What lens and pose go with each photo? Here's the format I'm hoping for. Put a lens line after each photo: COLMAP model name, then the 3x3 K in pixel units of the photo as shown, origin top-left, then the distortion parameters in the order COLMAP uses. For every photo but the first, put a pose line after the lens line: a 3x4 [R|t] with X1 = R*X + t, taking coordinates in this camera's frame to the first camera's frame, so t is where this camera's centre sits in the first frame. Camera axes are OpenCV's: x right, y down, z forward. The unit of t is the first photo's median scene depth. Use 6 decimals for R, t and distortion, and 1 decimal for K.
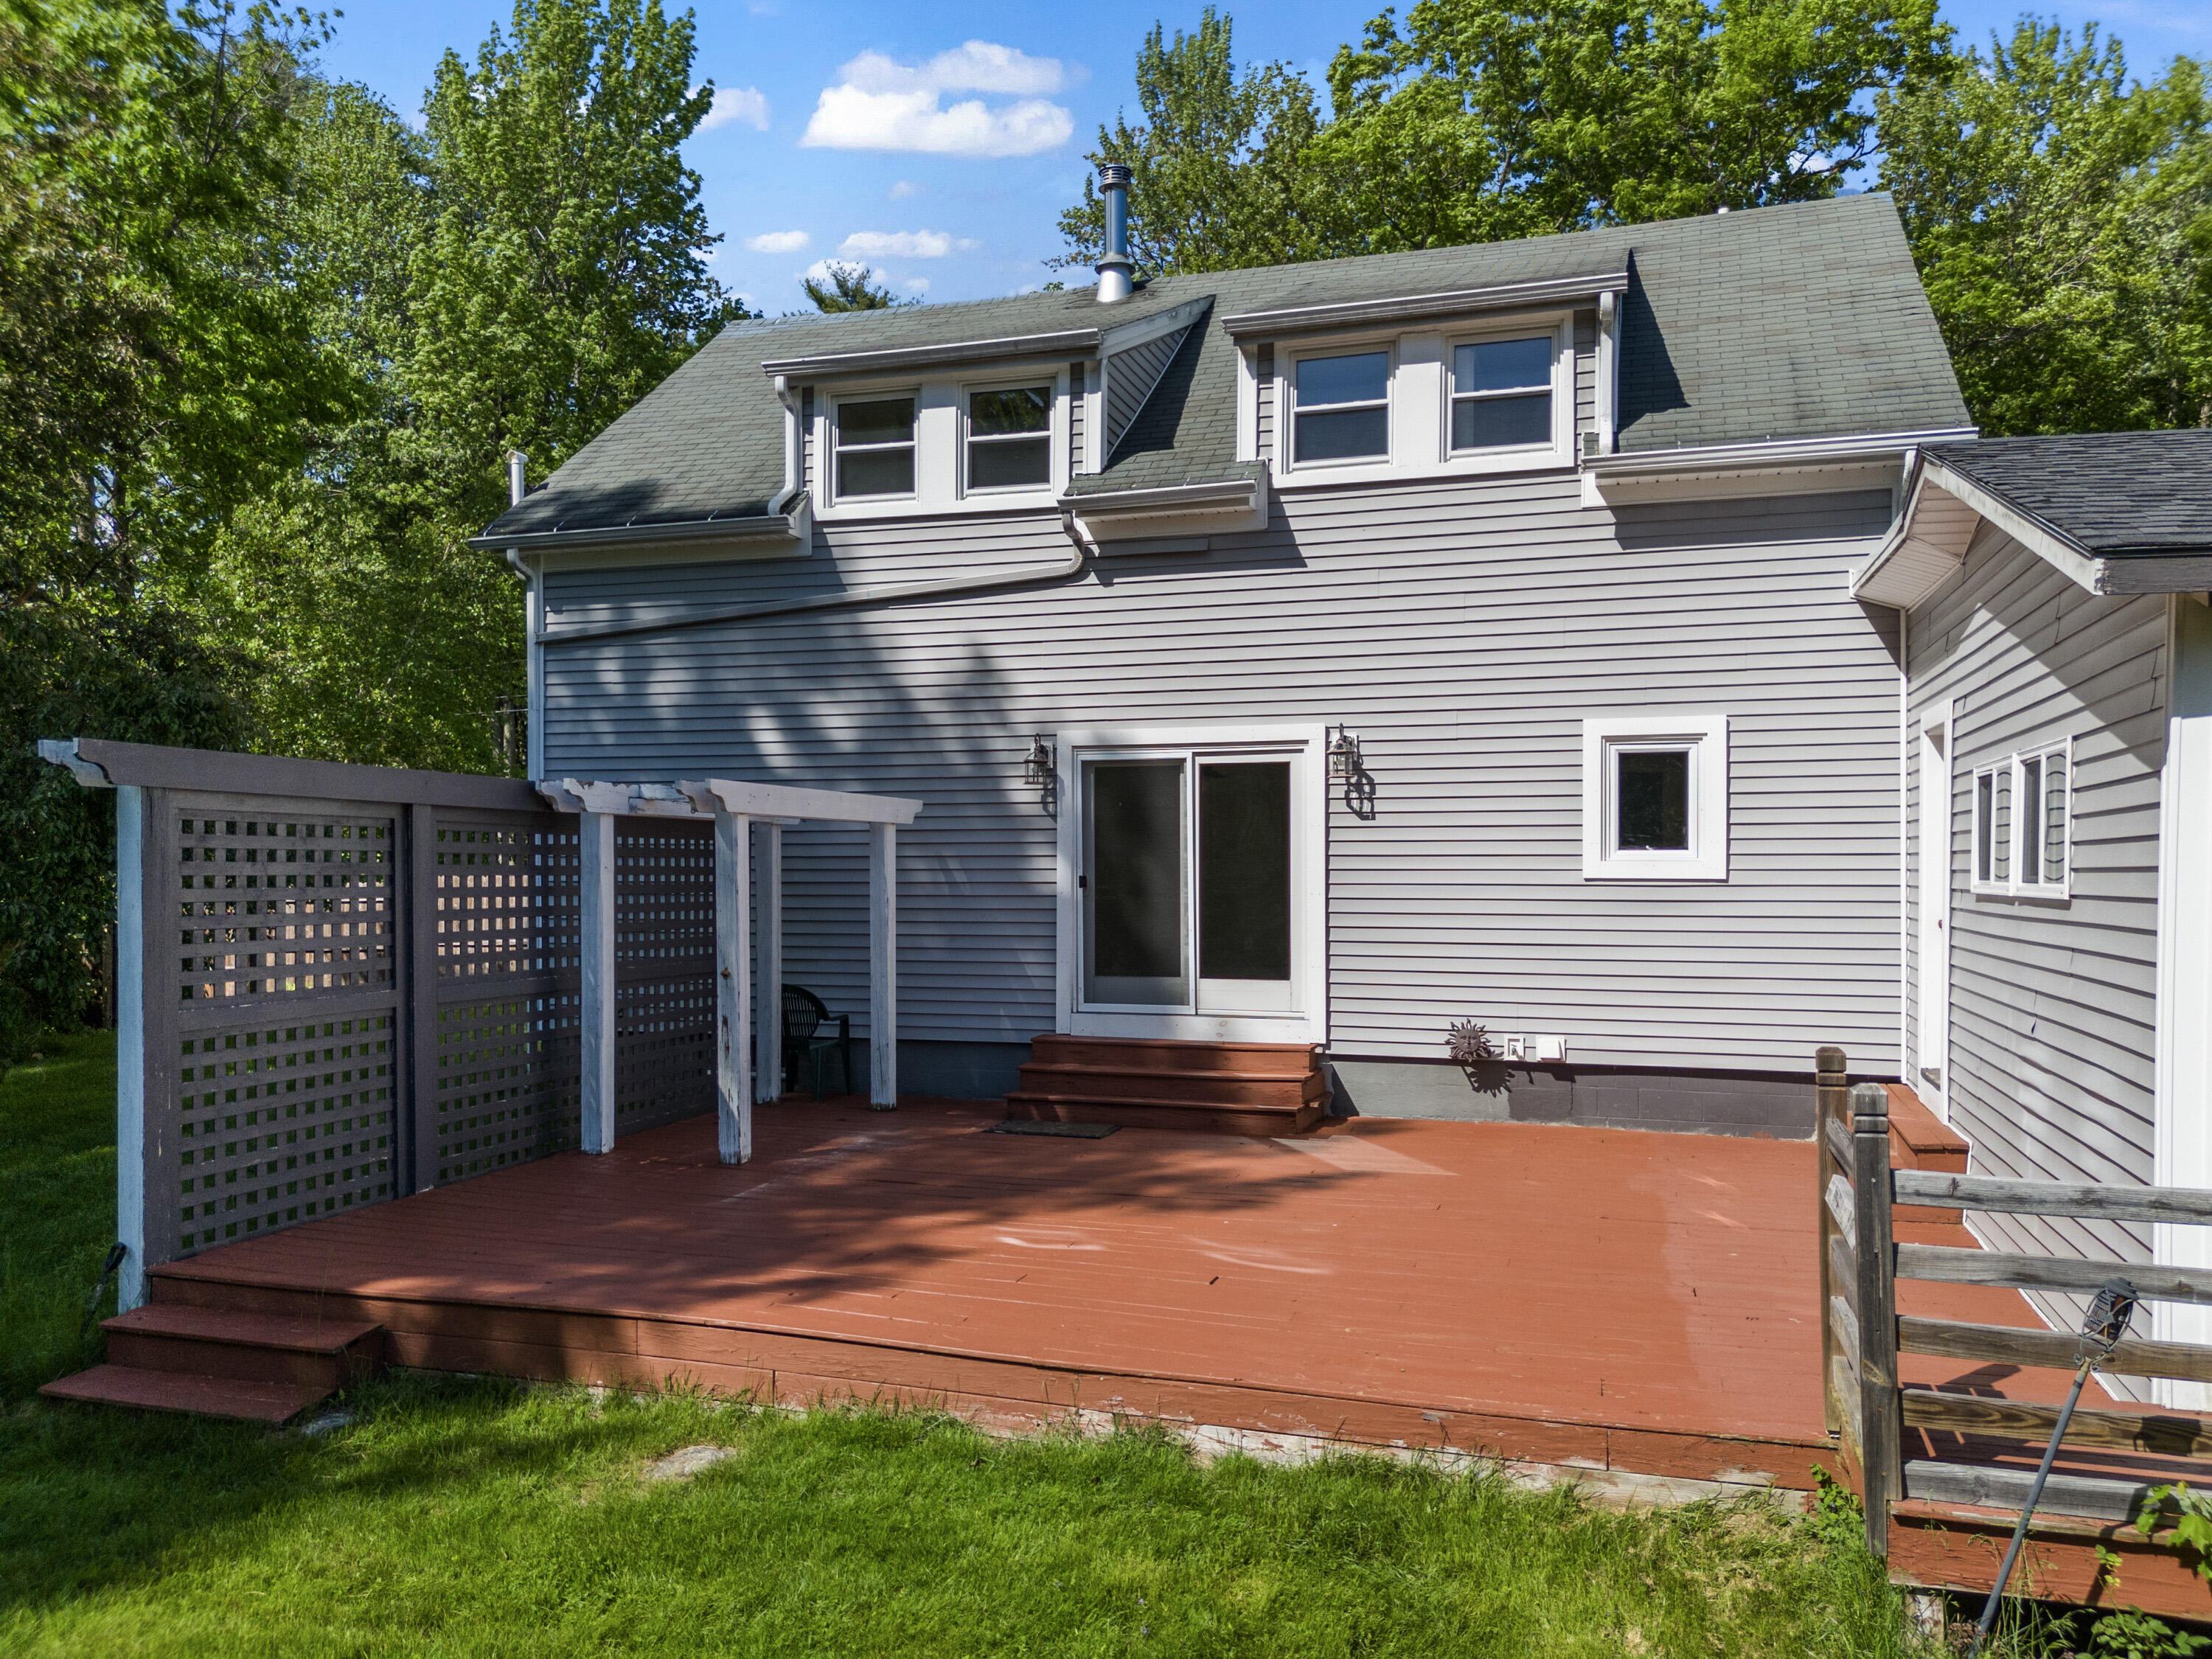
lens RADIAL K [[1637.8, 0, 1098.7], [0, 1637.8, 851.2], [0, 0, 1]] dist [0.072326, -0.079963]
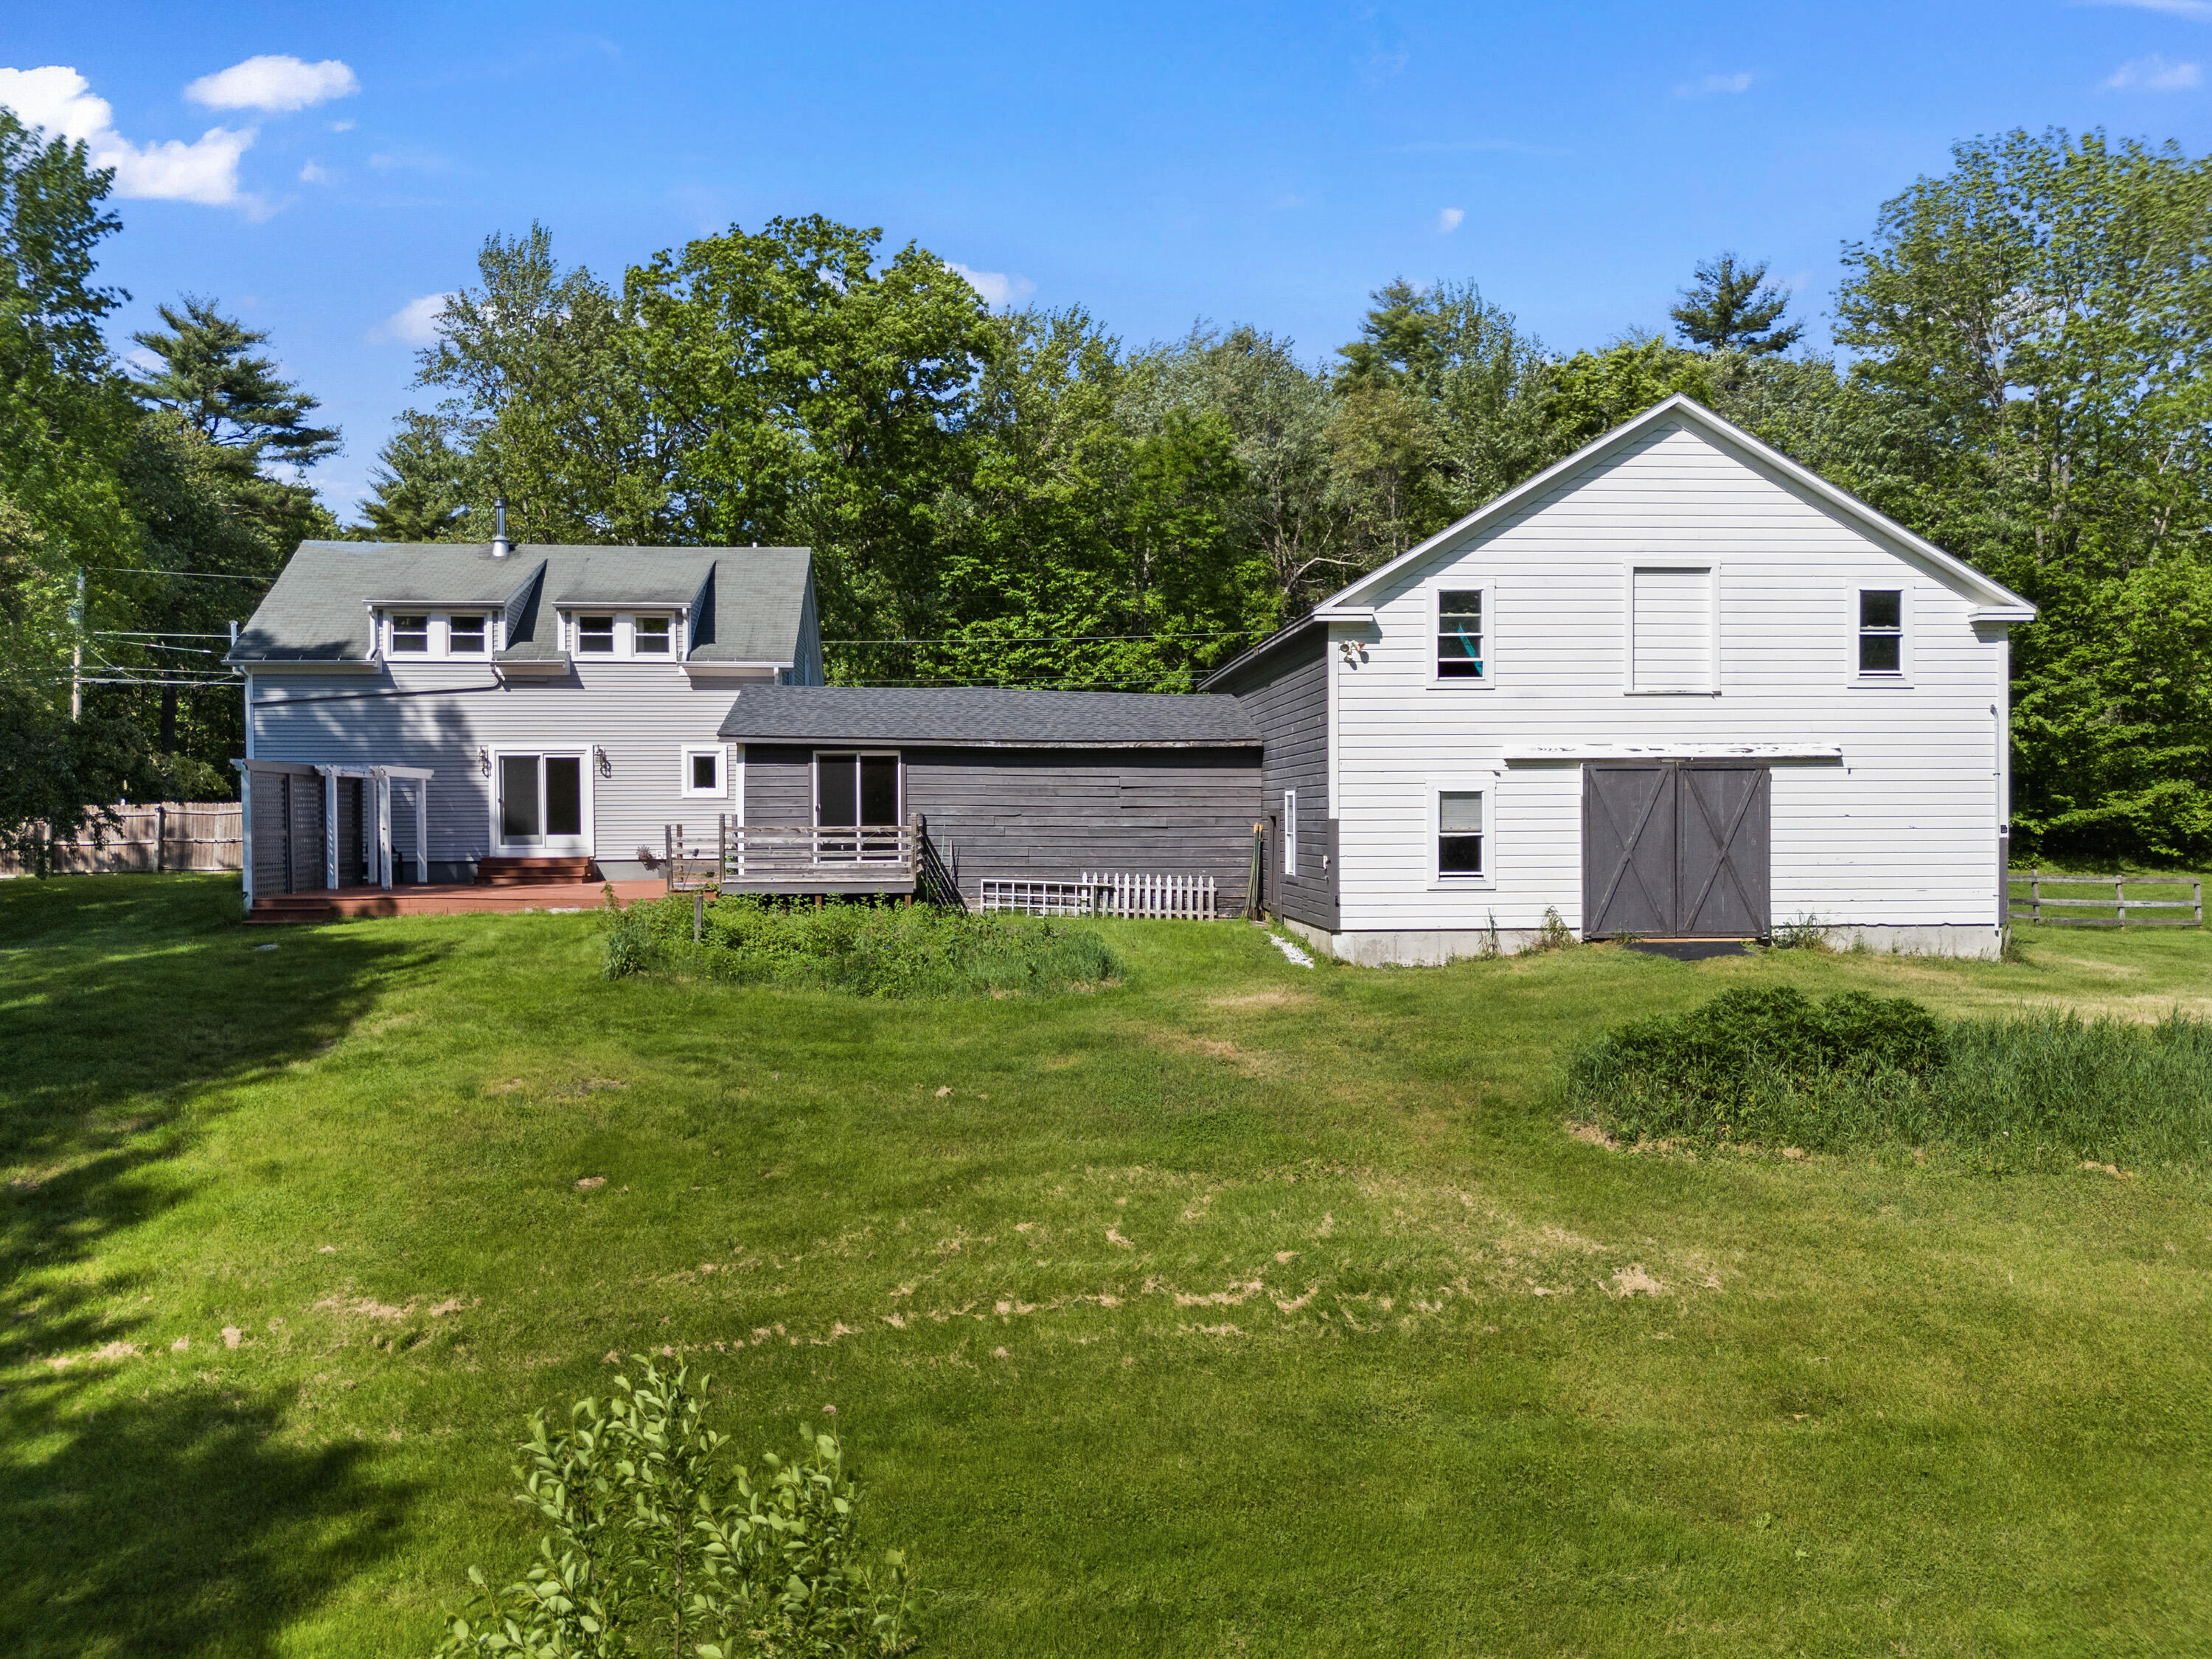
lens RADIAL K [[1637.8, 0, 1098.3], [0, 1637.8, 829.7], [0, 0, 1]] dist [0.072326, -0.079963]
pose [[0.922379, -0.011519, 0.386114, -0.152281], [0.005755, 0.999854, 0.016080, 0.027843], [-0.386243, -0.012610, 0.922311, -1.897943]]
